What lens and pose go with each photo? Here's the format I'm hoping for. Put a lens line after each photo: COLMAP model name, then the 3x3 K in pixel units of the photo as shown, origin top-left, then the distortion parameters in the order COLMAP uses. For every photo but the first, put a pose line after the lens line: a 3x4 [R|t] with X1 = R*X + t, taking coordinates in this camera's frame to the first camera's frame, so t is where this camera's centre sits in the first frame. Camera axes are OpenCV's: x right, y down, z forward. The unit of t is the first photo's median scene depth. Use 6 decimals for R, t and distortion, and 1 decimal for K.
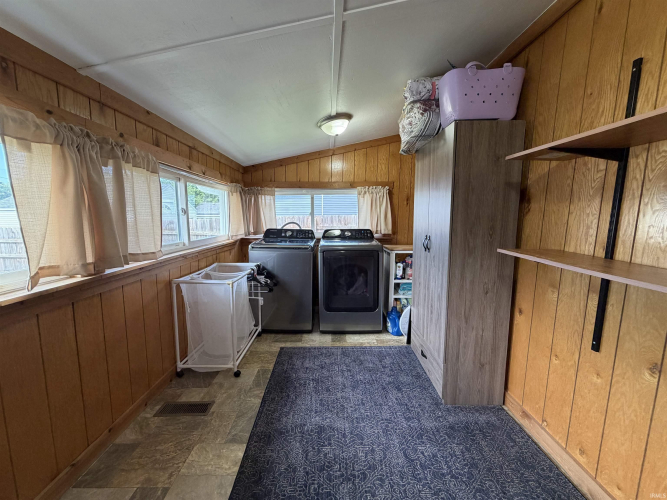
lens RADIAL K [[265.1, 0, 329.6], [0, 265.1, 250.1], [0, 0, 1]] dist [-0.001552, 0.000138]
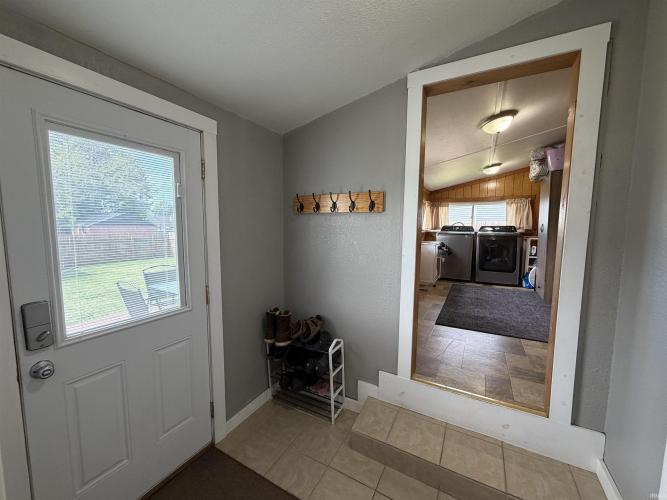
lens RADIAL K [[265.1, 0, 330.0], [0, 265.1, 248.5], [0, 0, 1]] dist [-0.001552, 0.000138]
pose [[0.865981, 0.043015, -0.498224, -0.004786], [-0.065990, 0.997411, -0.028587, 0.174422], [0.495704, 0.057634, 0.866577, -0.907593]]
